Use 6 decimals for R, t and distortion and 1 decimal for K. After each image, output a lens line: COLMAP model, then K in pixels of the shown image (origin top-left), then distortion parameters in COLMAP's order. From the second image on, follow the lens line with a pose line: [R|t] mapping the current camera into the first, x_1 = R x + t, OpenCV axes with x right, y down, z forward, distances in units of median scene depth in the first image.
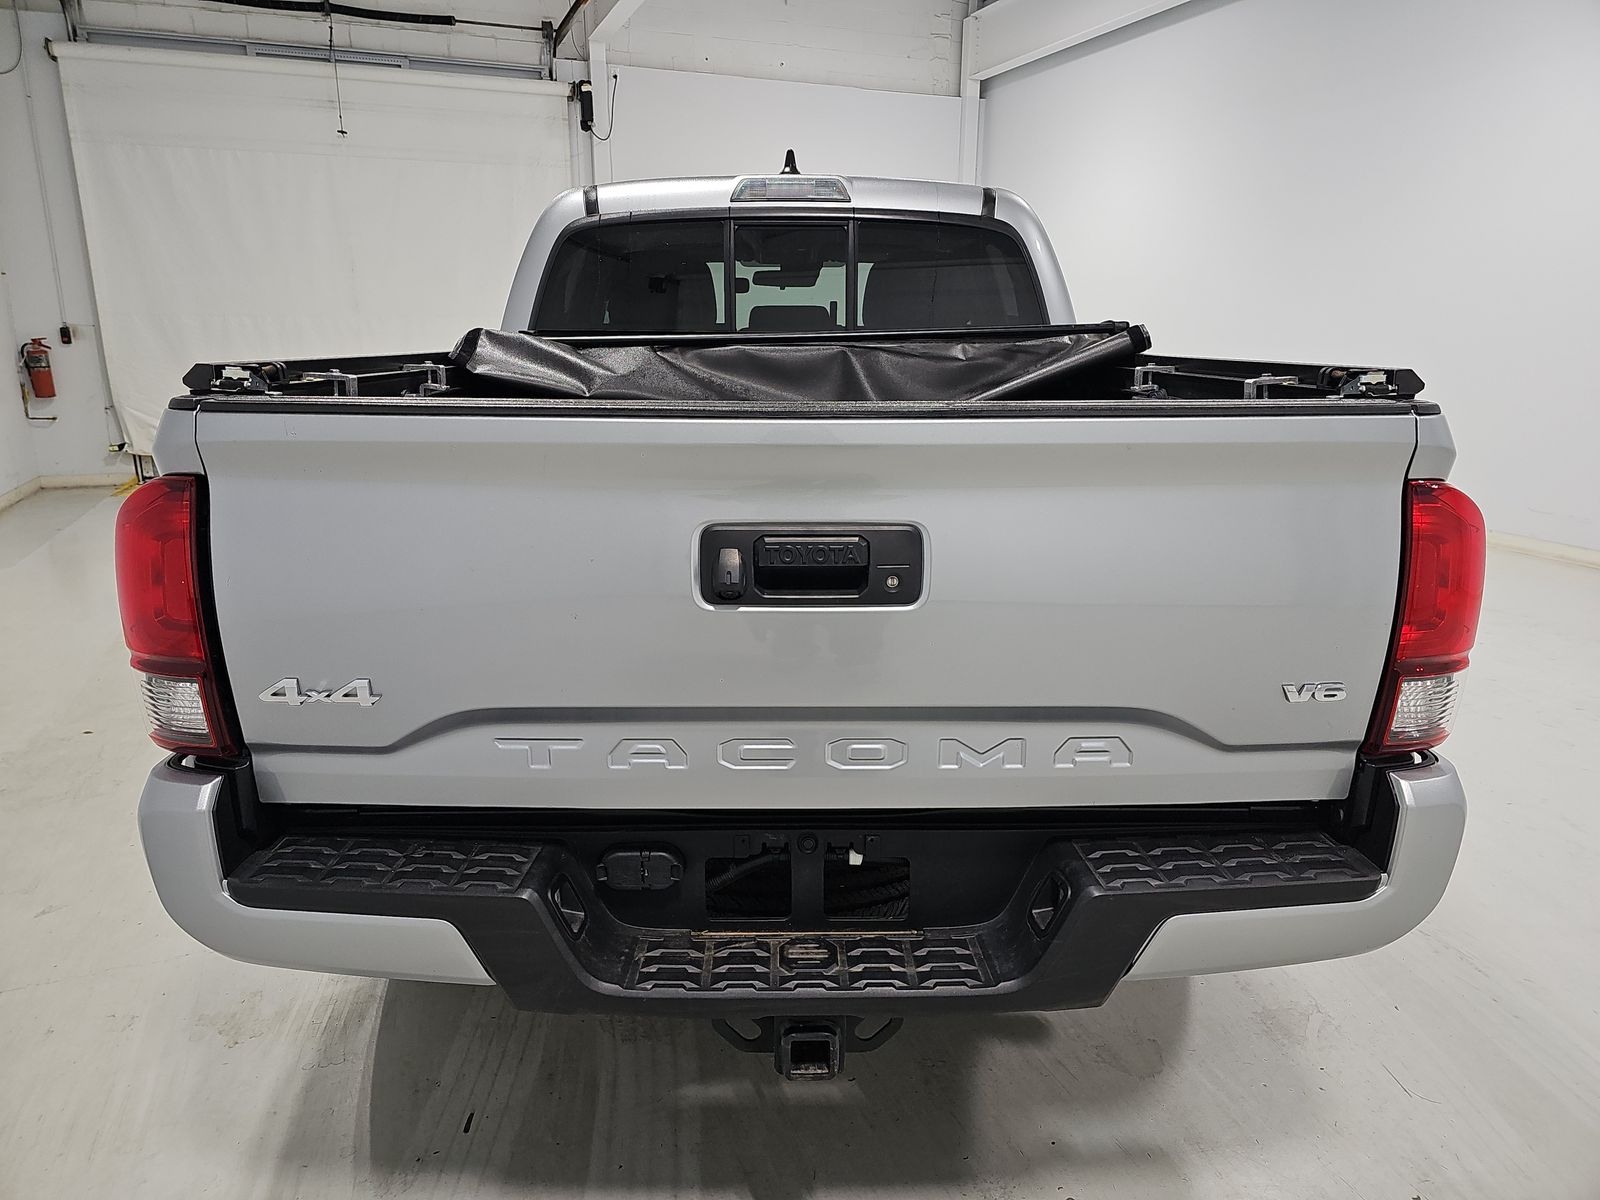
lens RADIAL K [[1049.7, 0, 800.4], [0, 1049.7, 600.7], [0, 0, 1]] dist [0.050713, -0.031489]
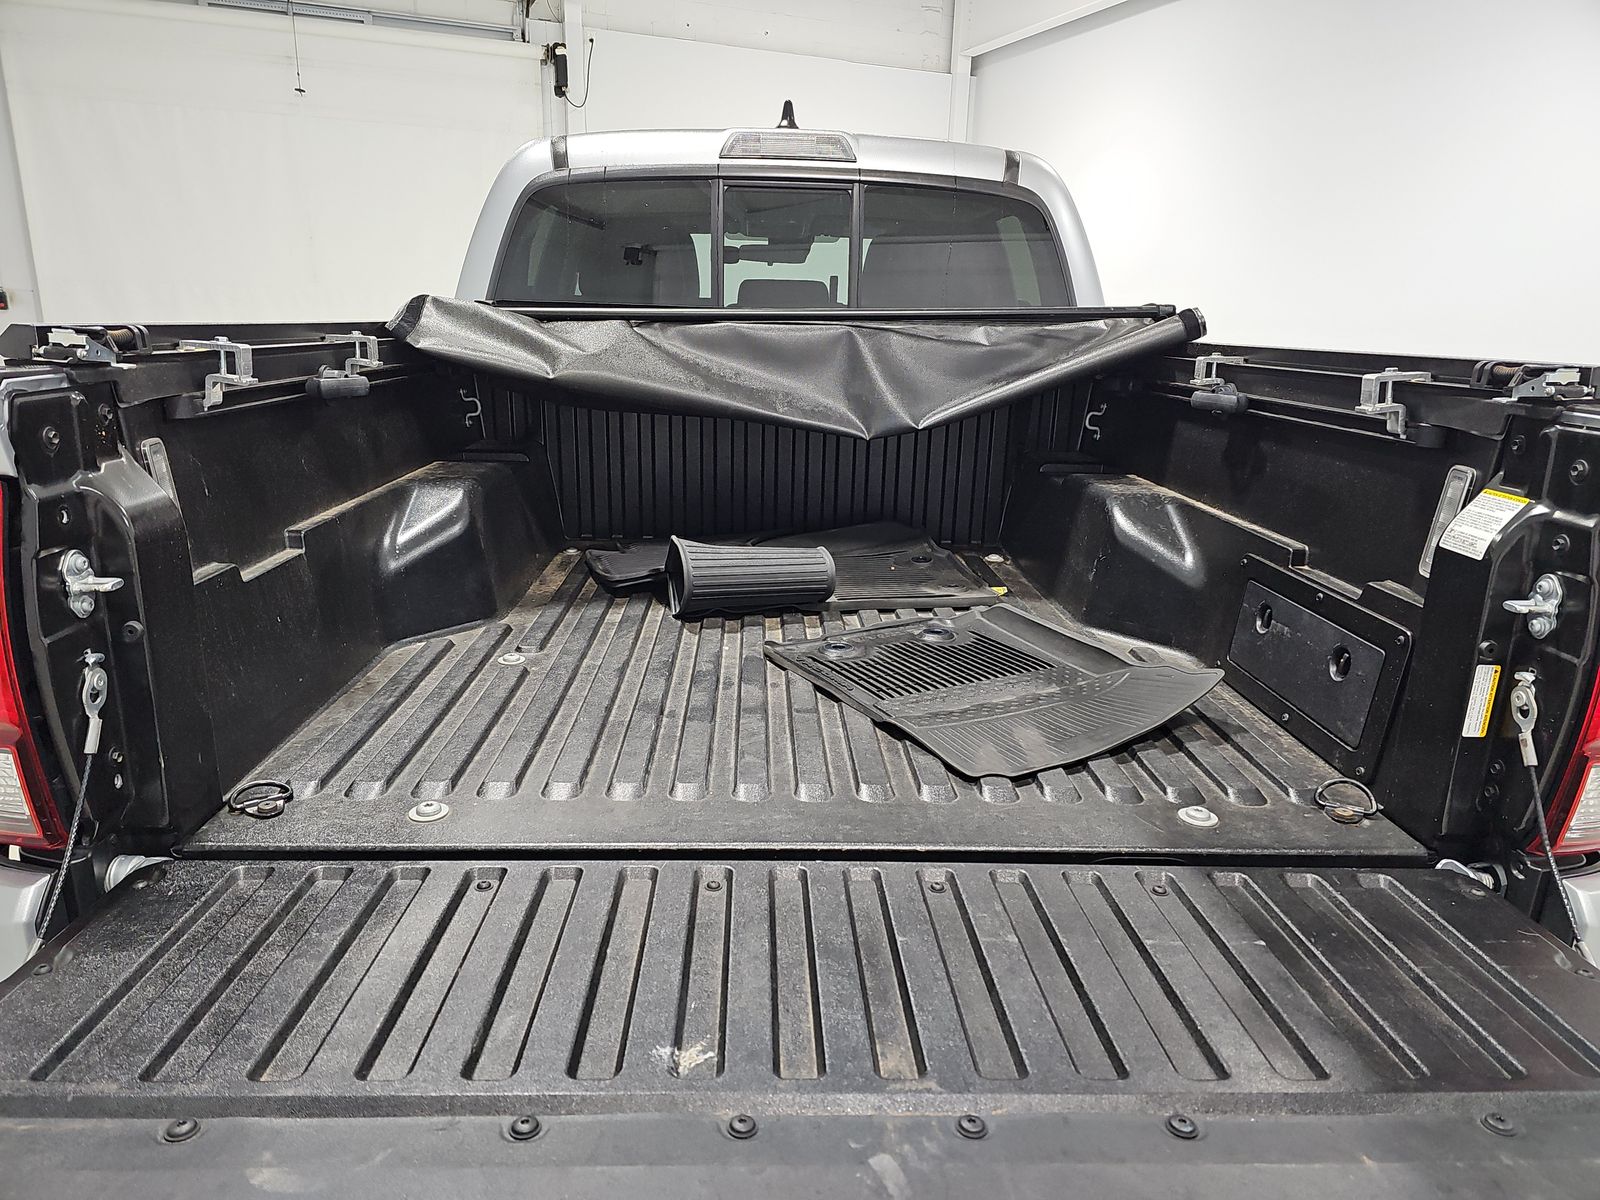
lens RADIAL K [[1049.7, 0, 800.0], [0, 1049.7, 602.9], [0, 0, 1]] dist [0.050713, -0.031489]
pose [[0.999526, 0.015547, 0.026562, -0.016994], [-0.015974, 0.999746, 0.015914, -0.023680], [-0.026307, -0.016331, 0.999520, 0.114893]]
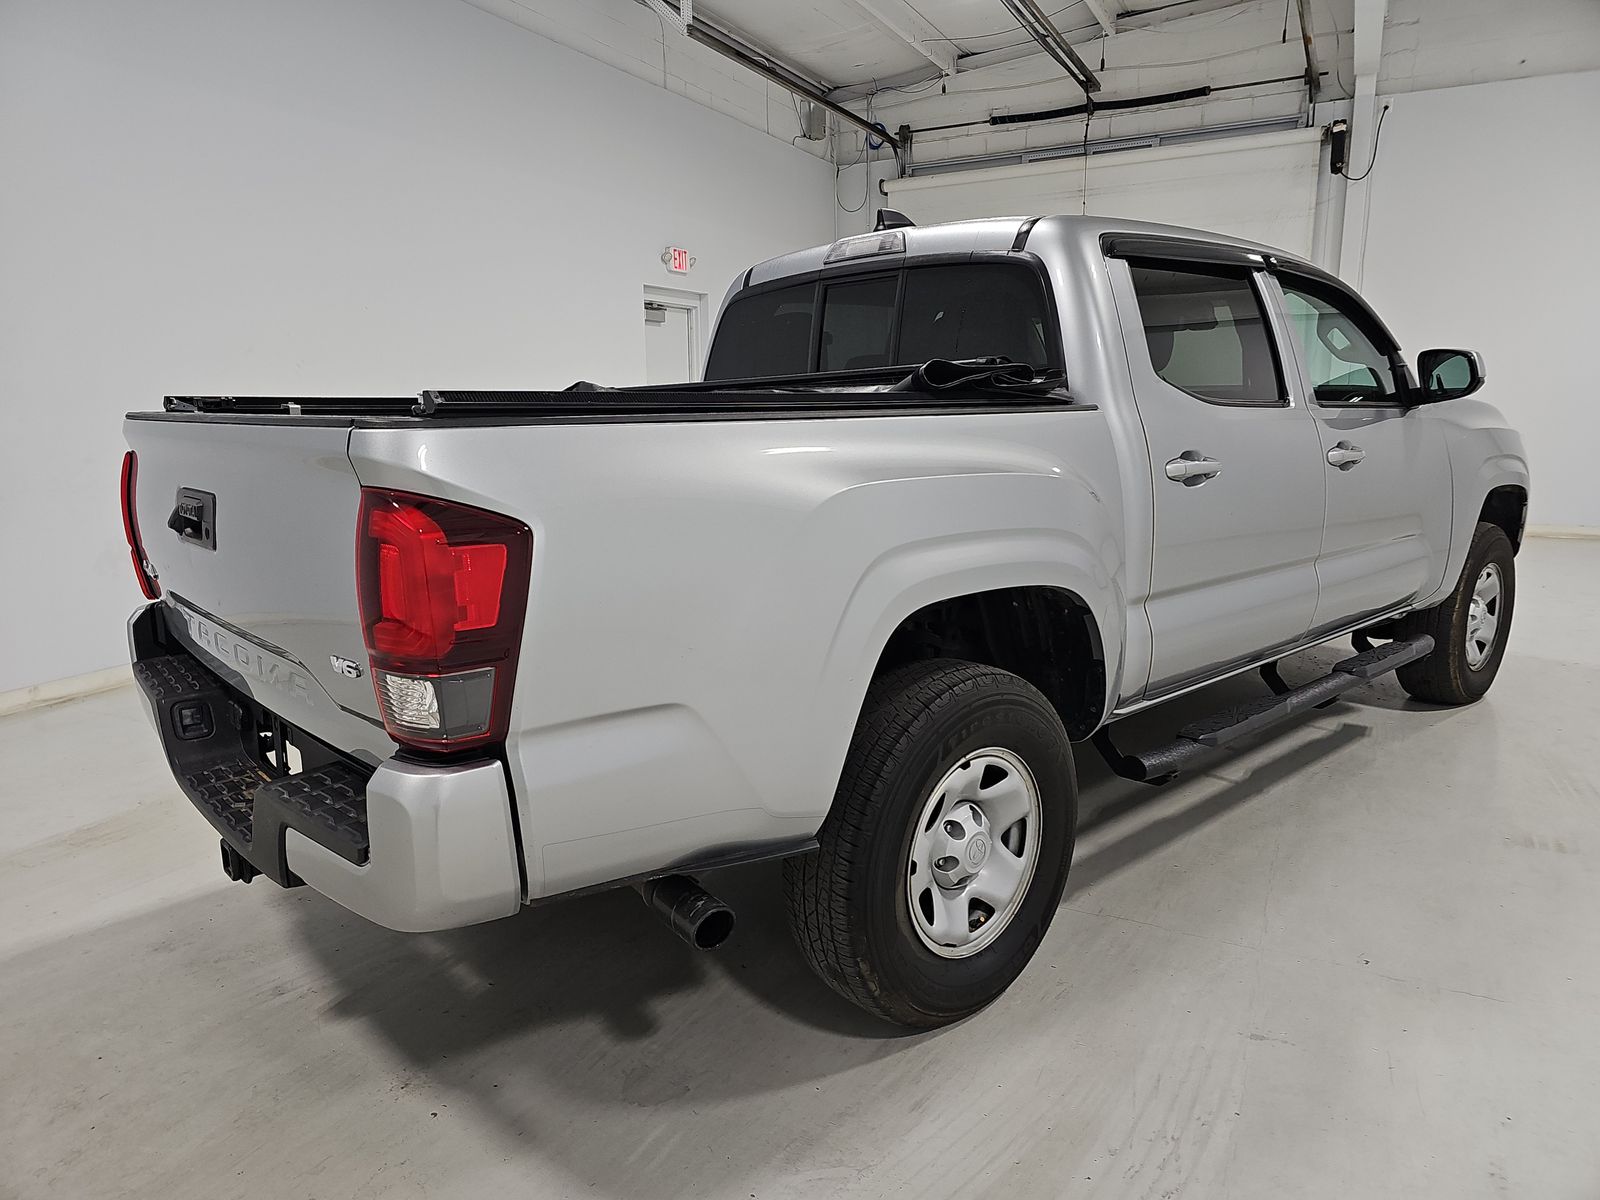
lens RADIAL K [[1049.7, 0, 788.3], [0, 1049.7, 611.3], [0, 0, 1]] dist [0.050713, -0.031489]
pose [[0.656940, 0.143666, -0.740129, 0.784419], [-0.181423, 0.982954, 0.029770, -0.046276], [0.731790, 0.114719, 0.671806, 0.272270]]
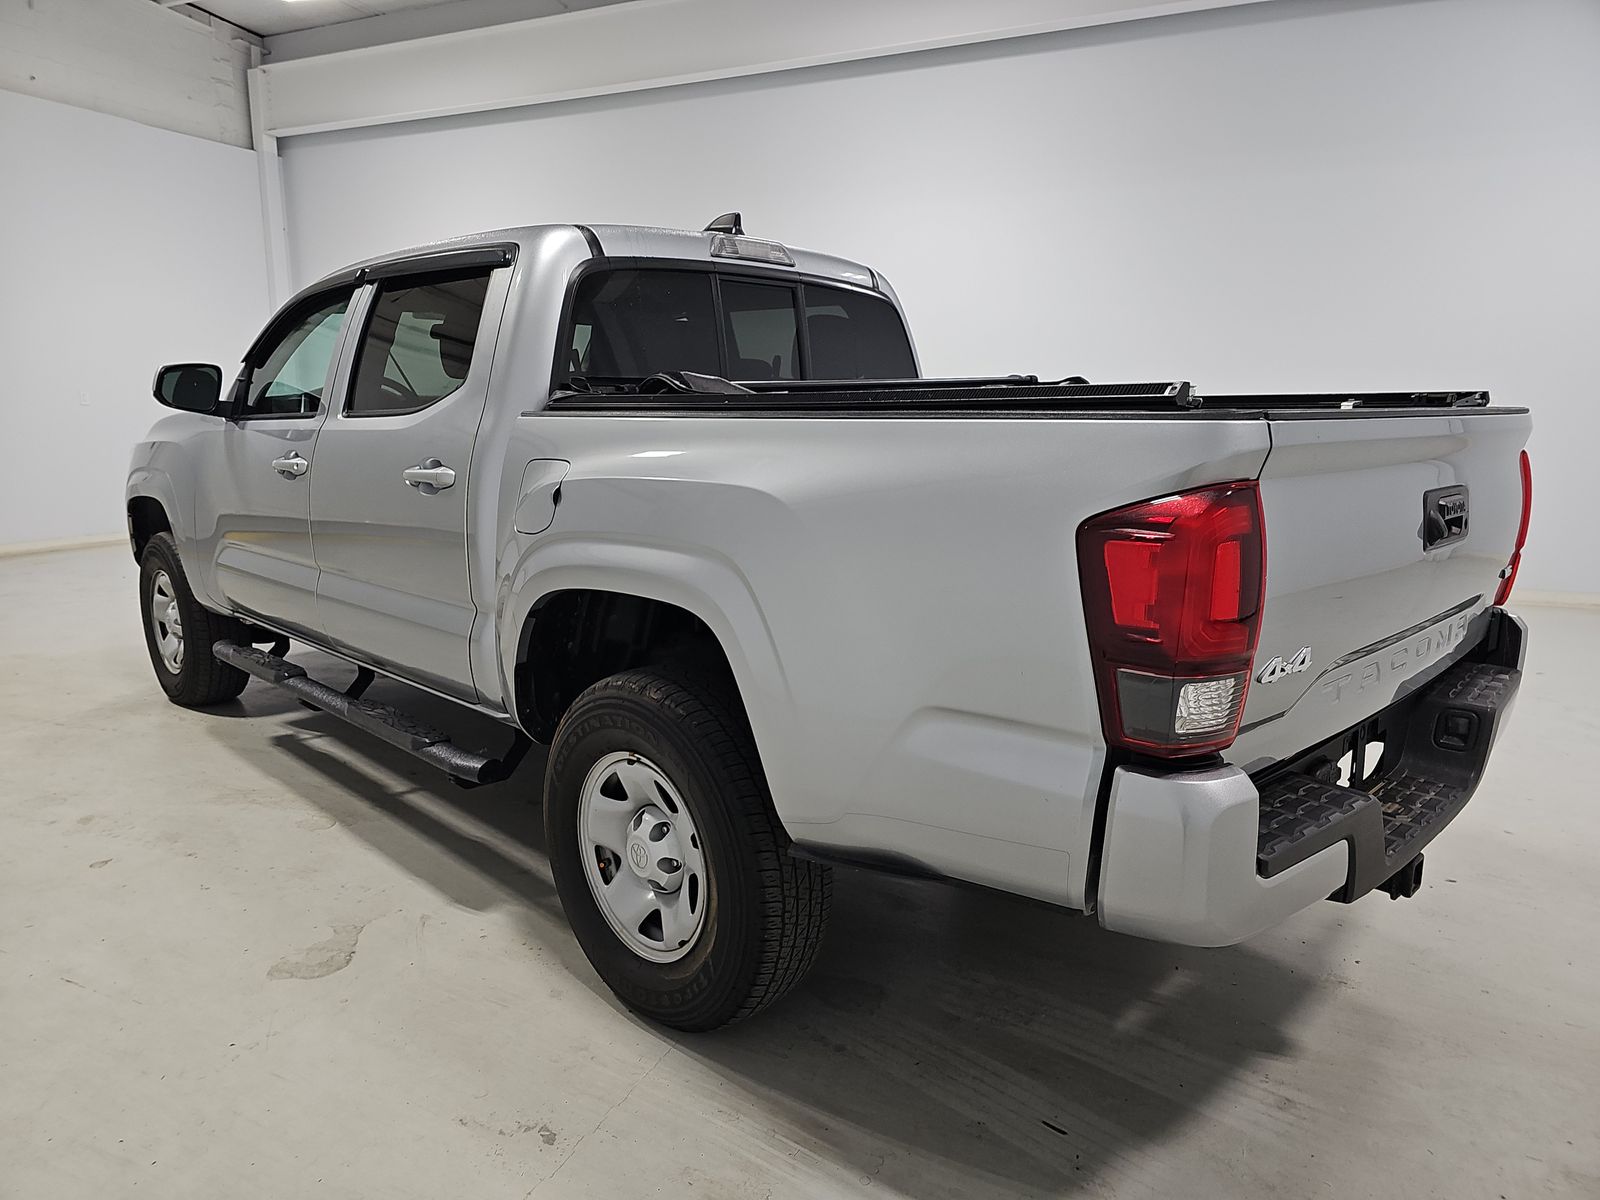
lens RADIAL K [[1049.7, 0, 796.2], [0, 1049.7, 593.0], [0, 0, 1]] dist [0.050713, -0.031489]
pose [[0.719526, -0.121157, 0.683815, -0.751378], [0.174333, 0.984646, -0.008980, -0.032432], [-0.672228, 0.125673, 0.729600, 0.239604]]
